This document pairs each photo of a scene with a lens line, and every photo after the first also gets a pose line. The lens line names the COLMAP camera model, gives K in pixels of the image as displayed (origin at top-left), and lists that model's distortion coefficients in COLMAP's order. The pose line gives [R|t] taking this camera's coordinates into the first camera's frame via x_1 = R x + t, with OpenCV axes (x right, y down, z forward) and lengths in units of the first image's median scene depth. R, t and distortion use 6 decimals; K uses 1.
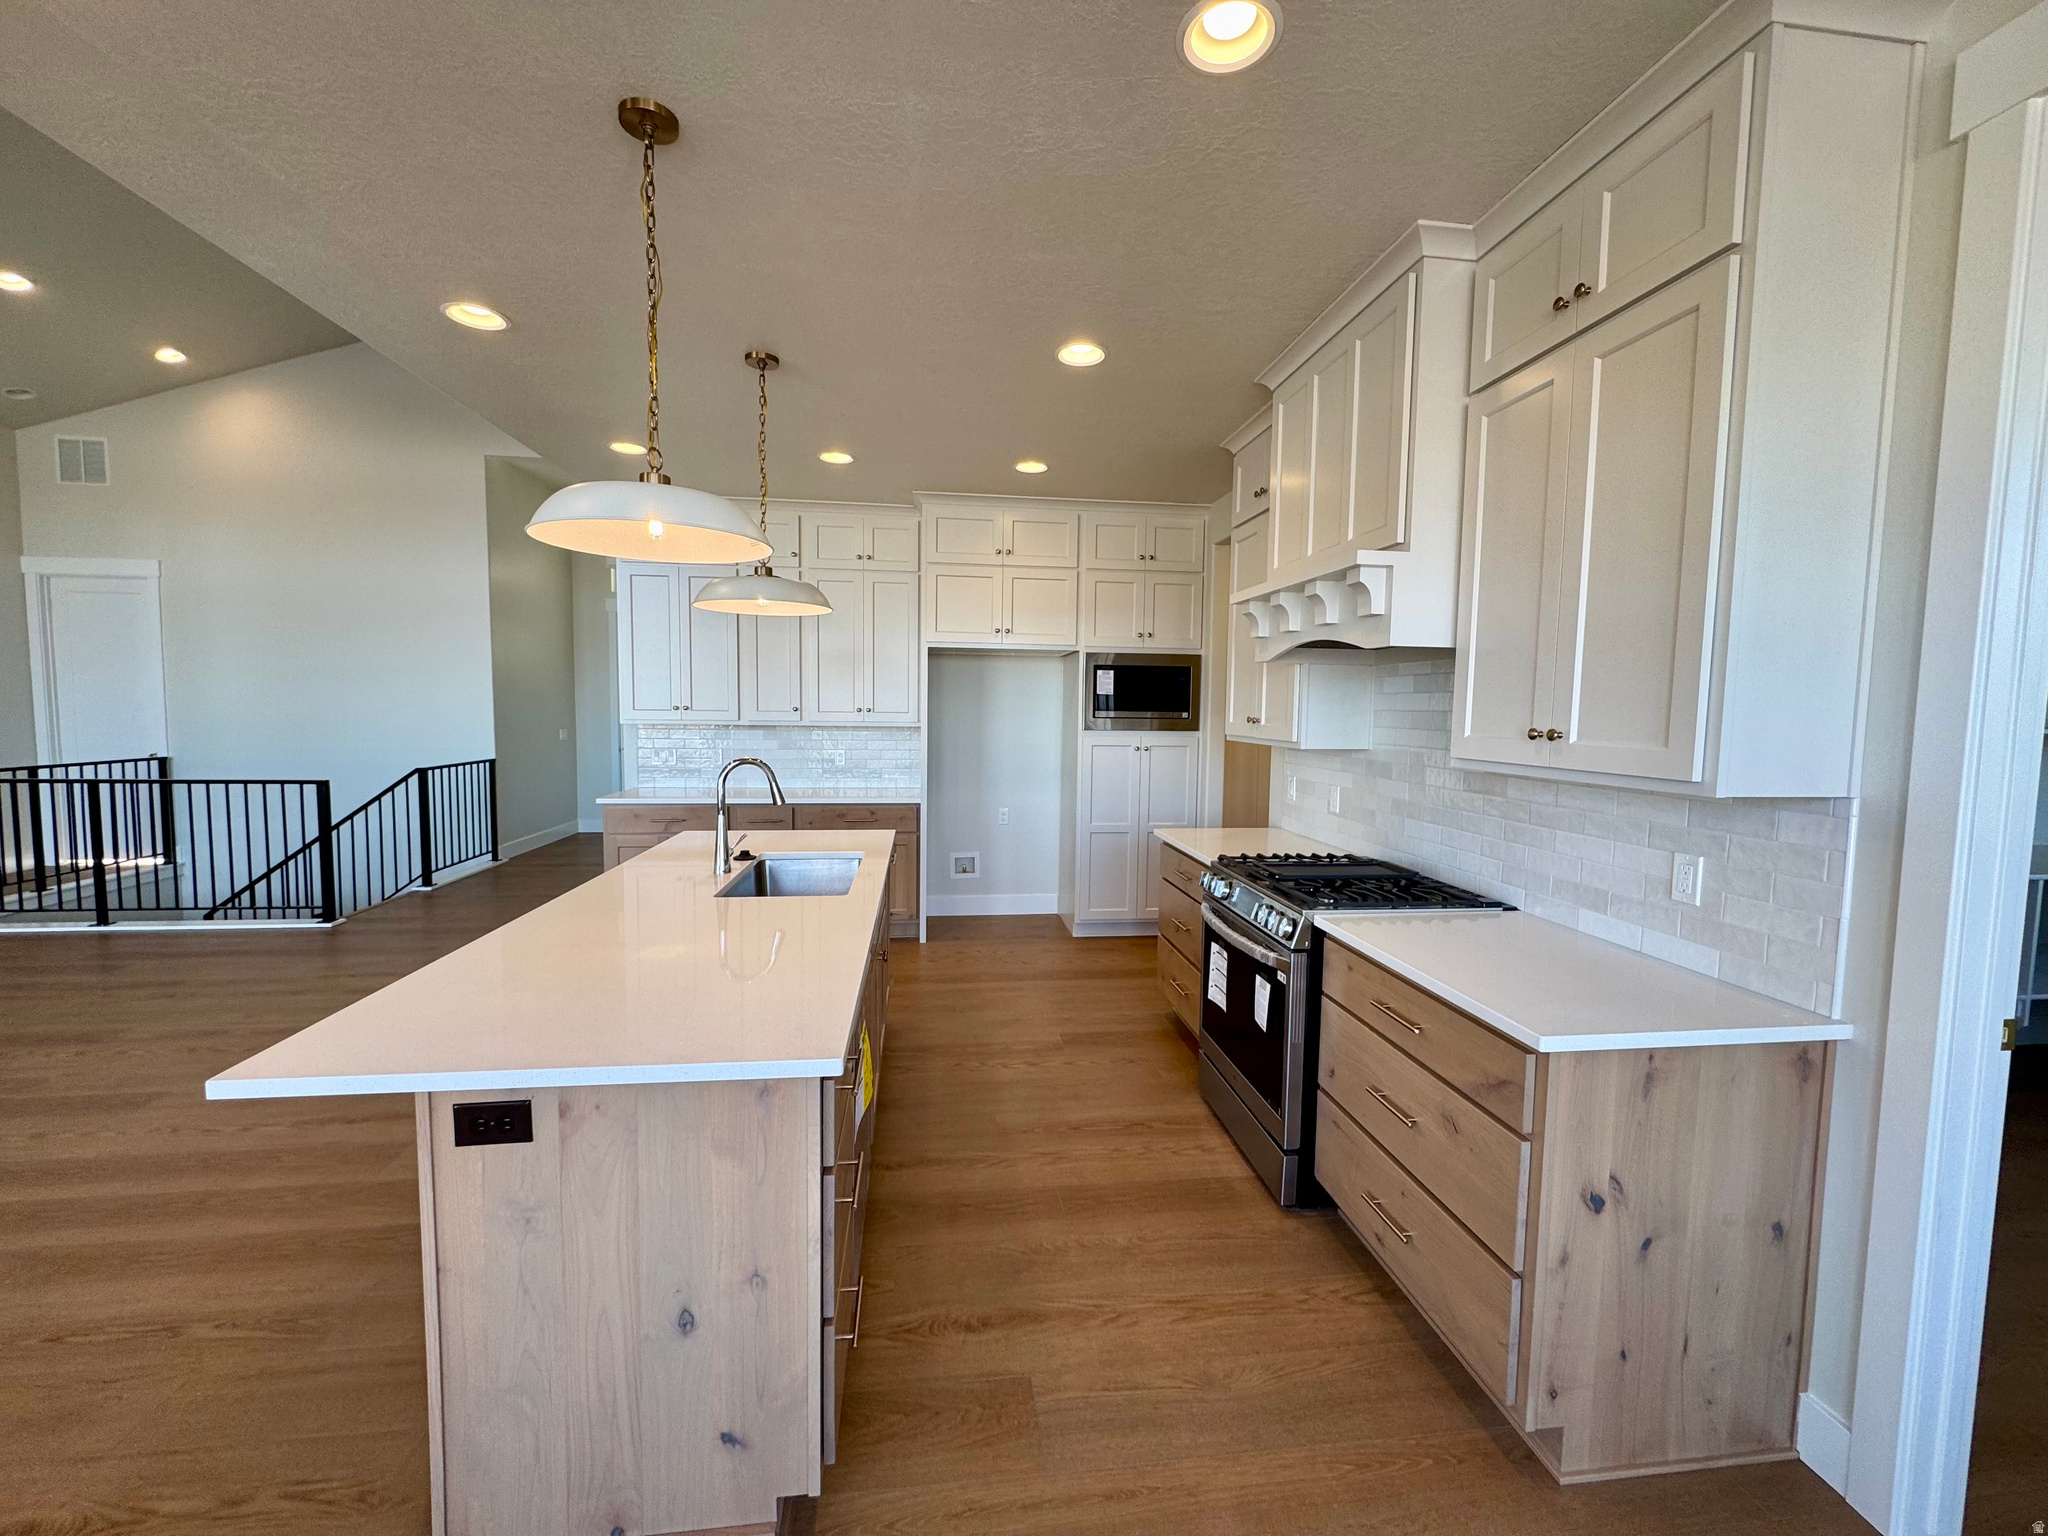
lens RADIAL K [[814.0, 0, 1024.0], [0, 814.0, 768.0], [0, 0, 1]] dist [-0.002569, -0.000188]
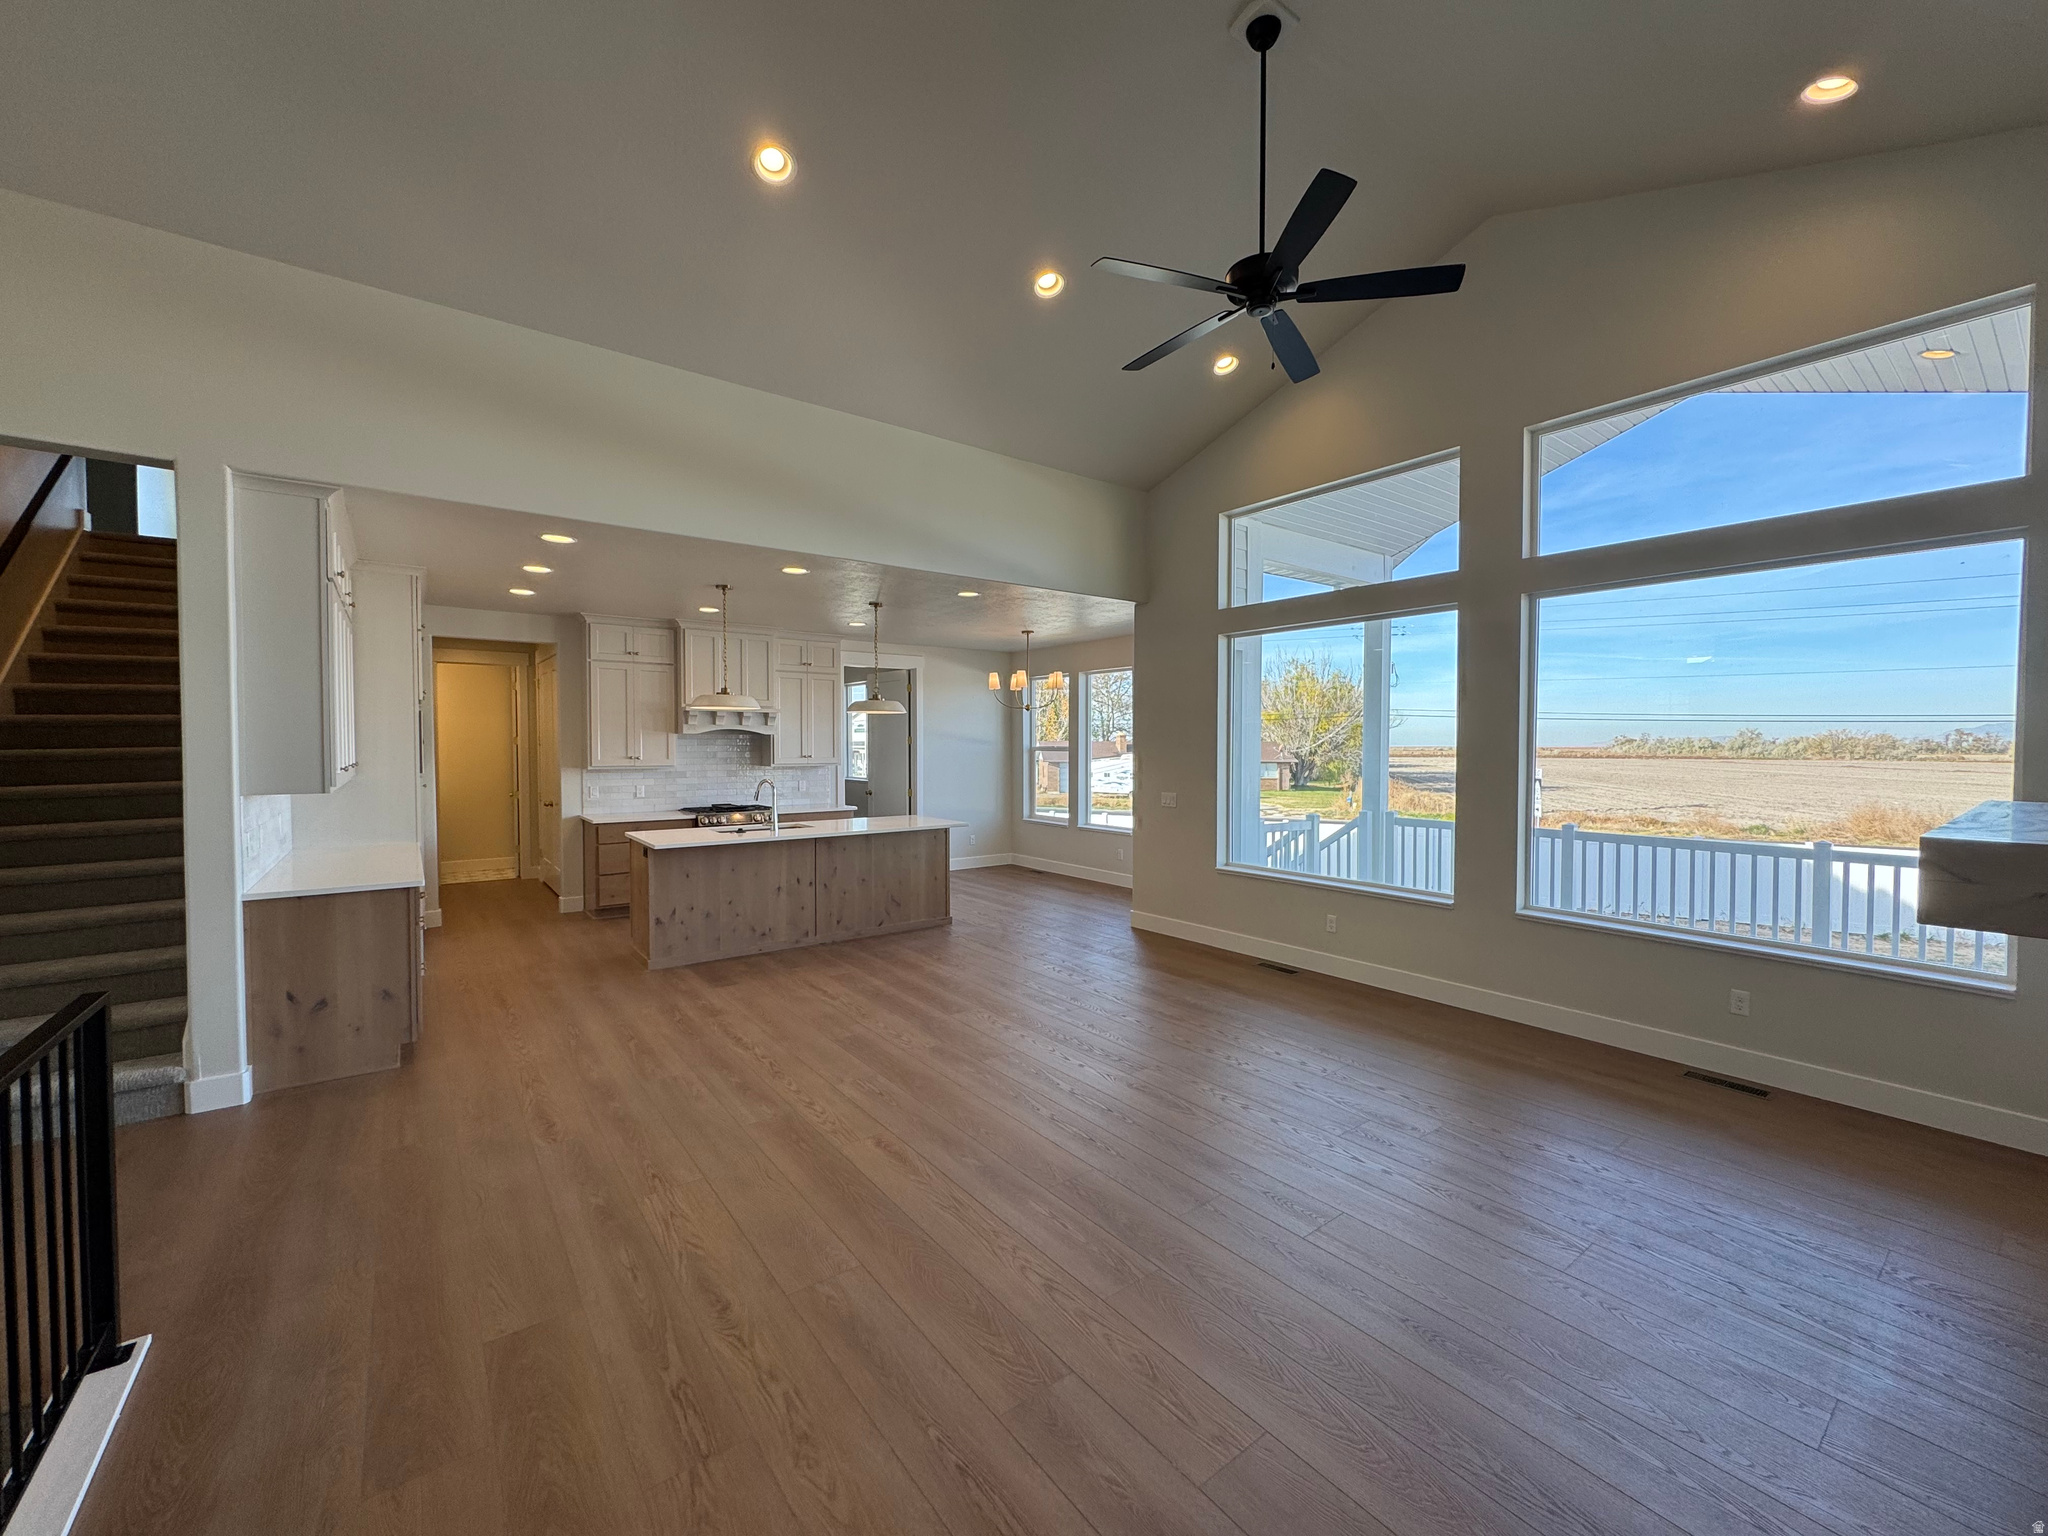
lens RADIAL K [[815.2, 0, 1026.4], [0, 815.2, 766.5], [0, 0, 1]] dist [-0.001480, -0.000013]
pose [[-0.504052, -0.037589, 0.862855, -1.459891], [0.058921, 0.995228, 0.077776, -0.099576], [-0.861661, 0.090043, -0.499432, 0.827919]]
